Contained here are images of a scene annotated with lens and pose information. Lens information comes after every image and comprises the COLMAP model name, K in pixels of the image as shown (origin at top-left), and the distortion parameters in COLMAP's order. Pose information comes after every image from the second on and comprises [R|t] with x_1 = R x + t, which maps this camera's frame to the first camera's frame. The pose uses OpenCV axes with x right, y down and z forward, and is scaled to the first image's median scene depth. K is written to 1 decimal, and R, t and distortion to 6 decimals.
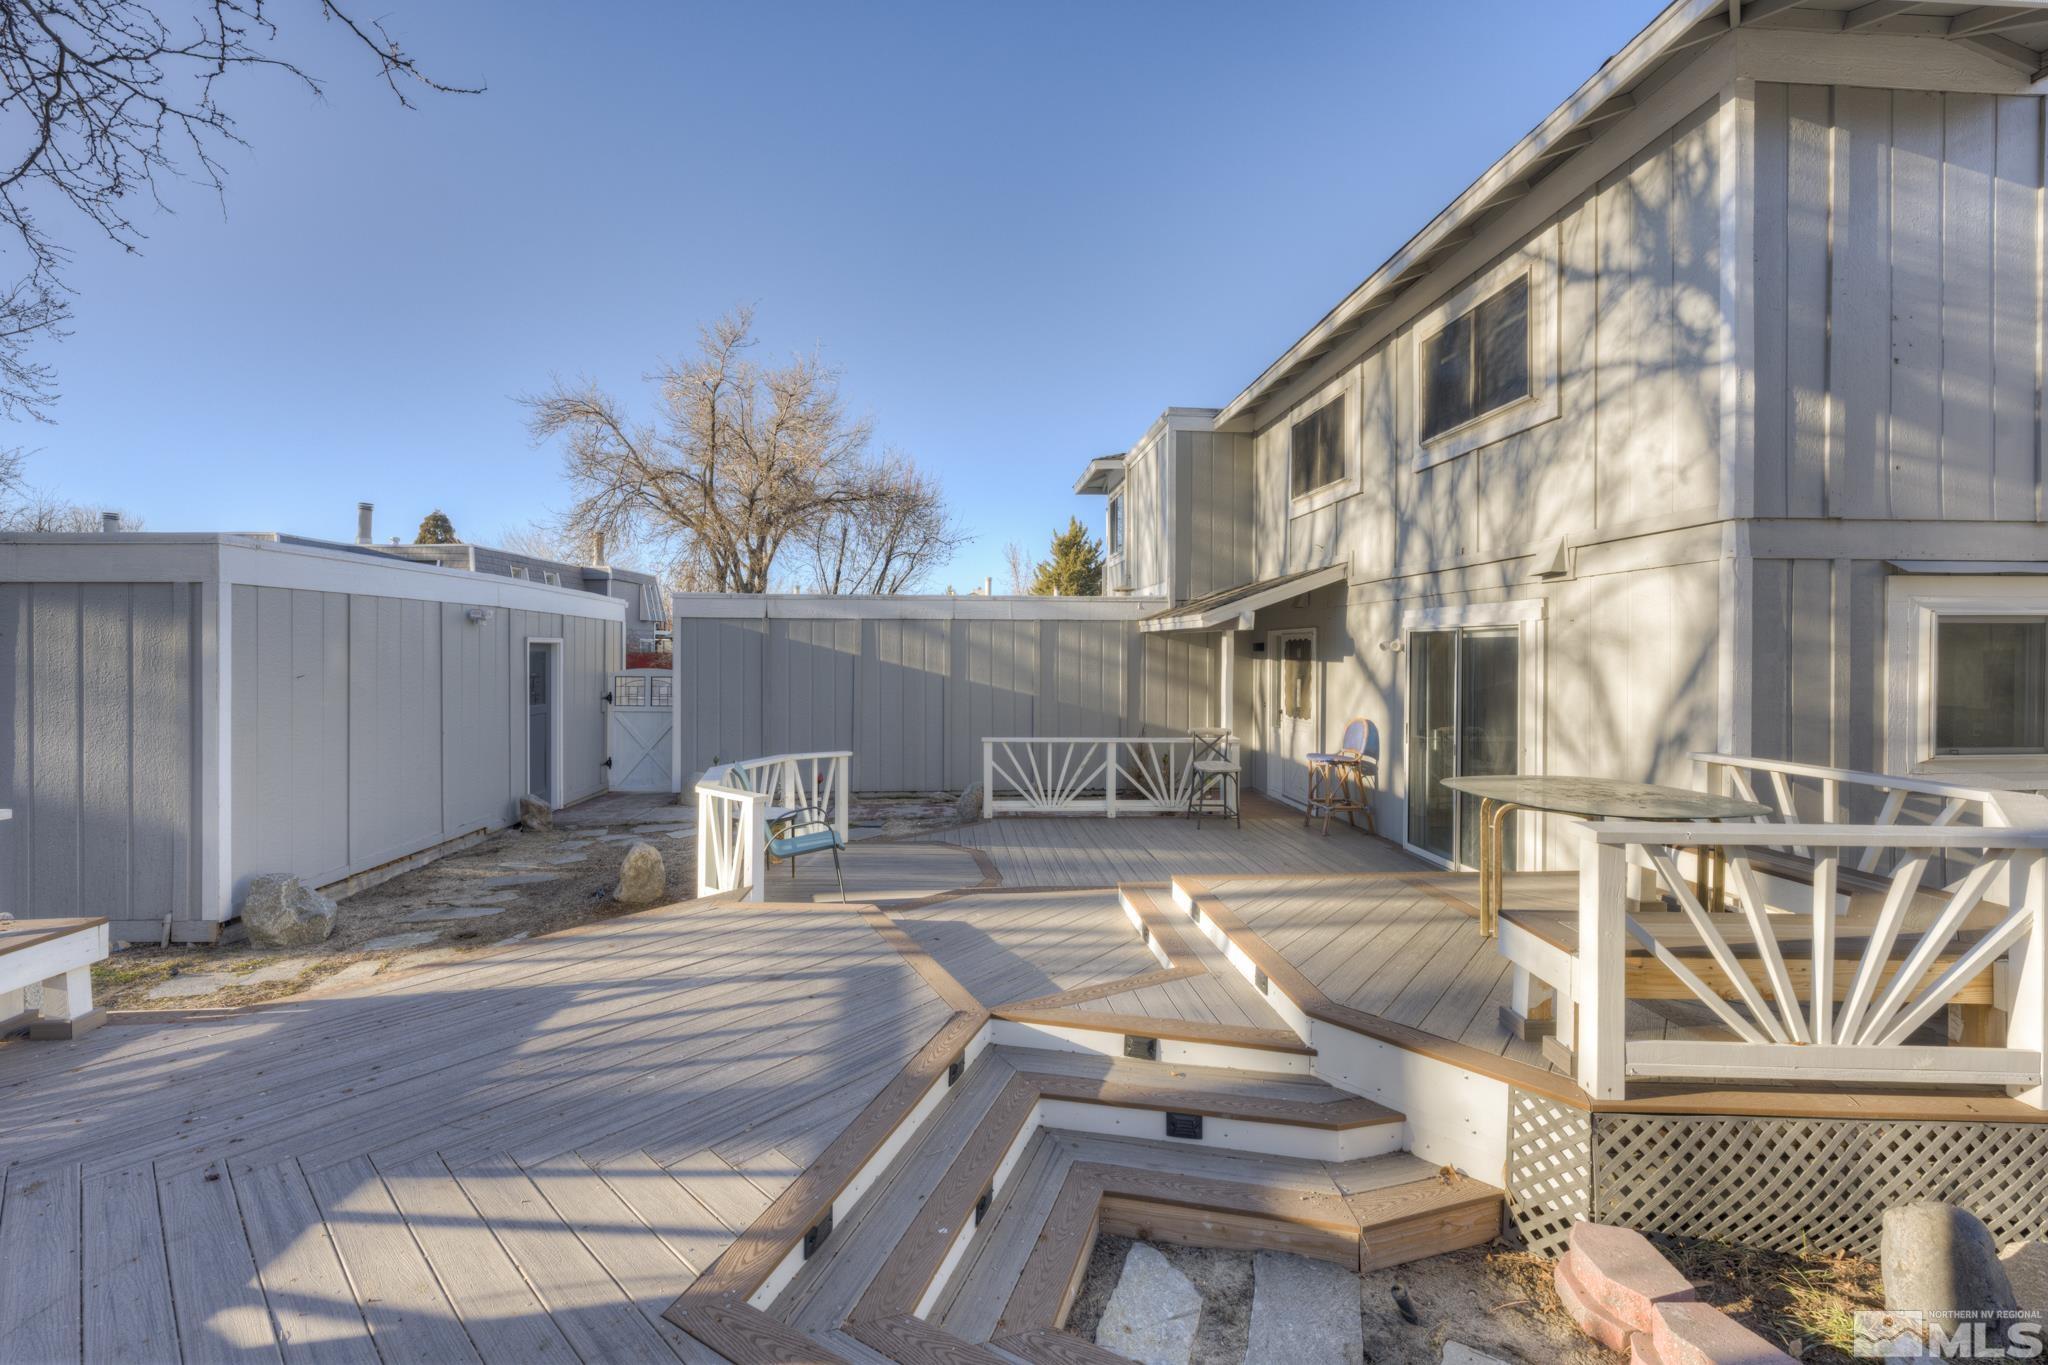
lens RADIAL K [[818.8, 0, 1004.7], [0, 818.8, 663.8], [0, 0, 1]] dist [-0.001709, -0.000449]
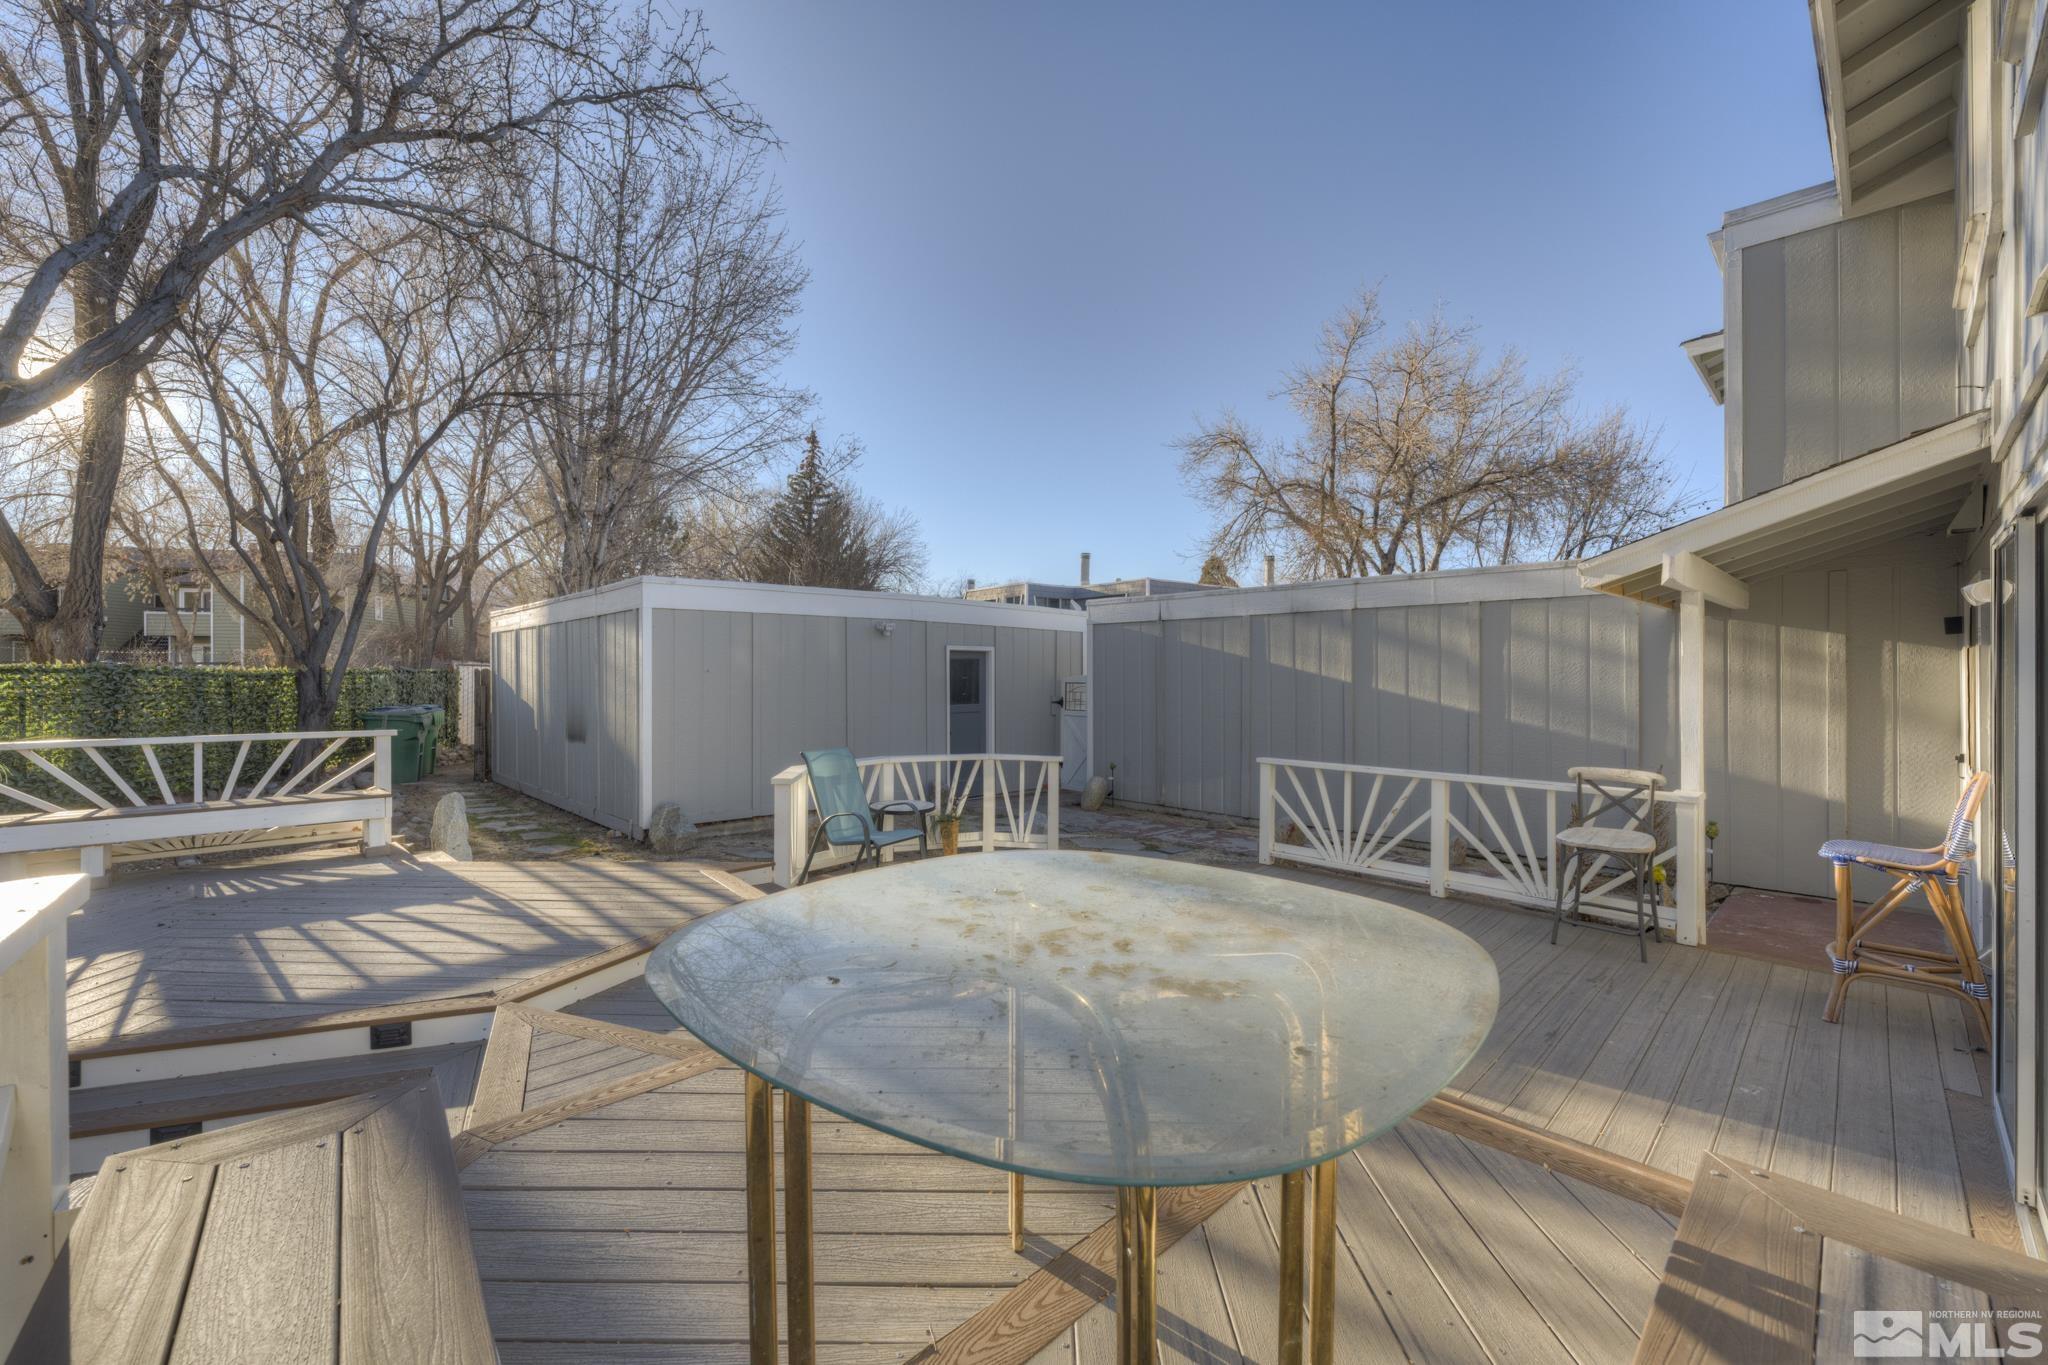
lens RADIAL K [[818.8, 0, 1013.2], [0, 818.8, 683.2], [0, 0, 1]] dist [-0.001709, -0.000449]
pose [[0.643436, 0.003785, -0.765491, 0.327370], [-0.005457, 0.999985, 0.000358, 0.017306], [0.765481, 0.003947, 0.643447, 0.260651]]
